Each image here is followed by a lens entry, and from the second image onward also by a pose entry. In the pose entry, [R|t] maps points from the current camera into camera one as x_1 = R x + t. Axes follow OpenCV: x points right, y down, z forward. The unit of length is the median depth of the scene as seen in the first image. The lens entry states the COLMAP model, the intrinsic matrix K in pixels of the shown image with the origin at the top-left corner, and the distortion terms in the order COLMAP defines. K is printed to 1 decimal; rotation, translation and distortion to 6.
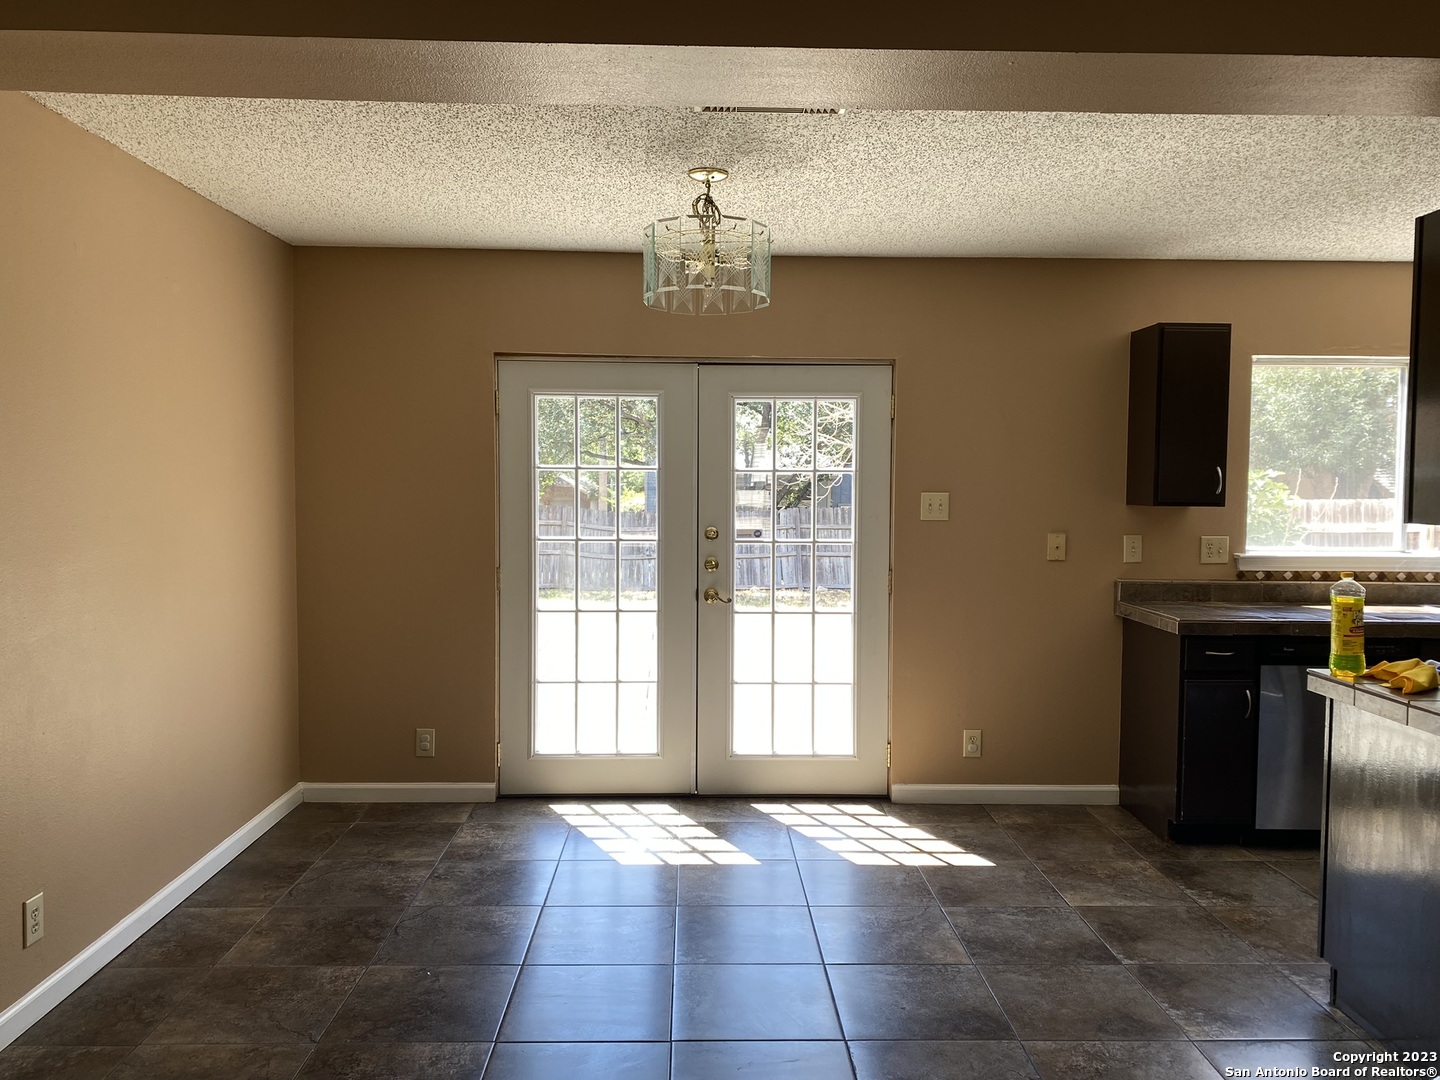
lens RADIAL K [[1083.8, 0, 723.2], [0, 1083.8, 537.7], [0, 0, 1]] dist [0.046431, -0.000247]
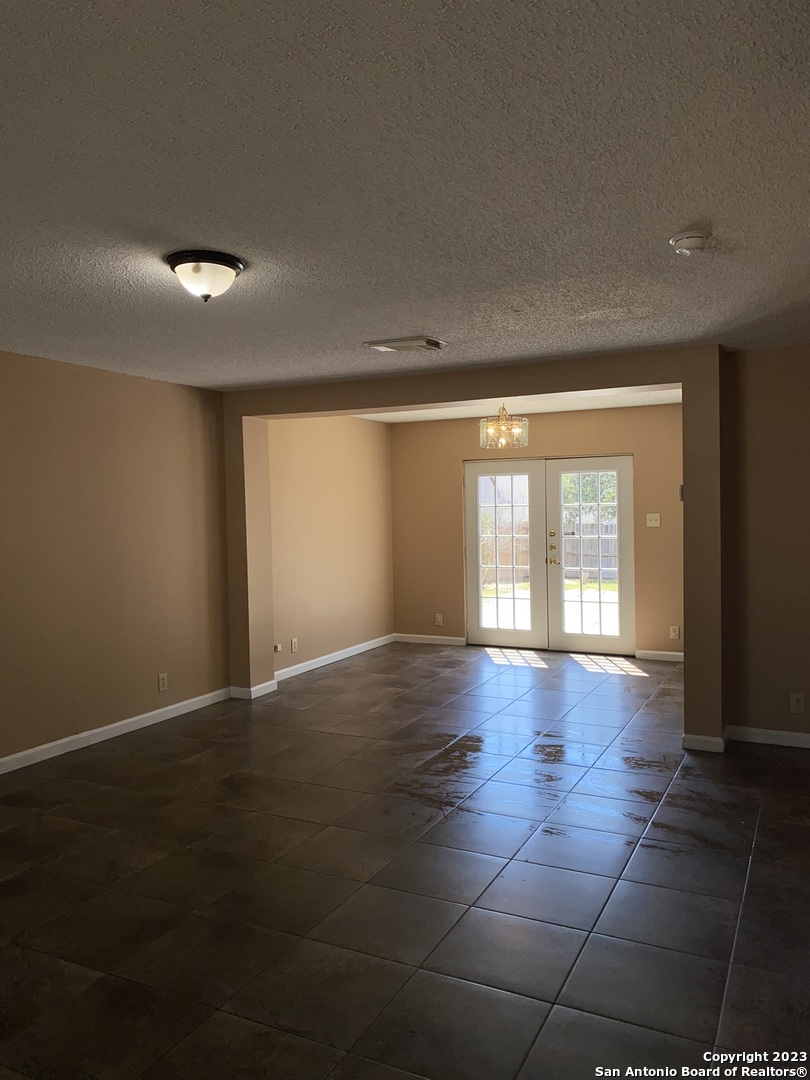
lens RADIAL K [[812.8, 0, 405.3], [0, 812.8, 540.4], [0, 0, 1]] dist [0.046431, -0.000247]
pose [[0.872490, -0.006211, -0.488593, 0.551501], [0.004442, 0.999979, -0.004780, 0.016212], [0.488613, 0.002000, 0.872499, -0.632796]]
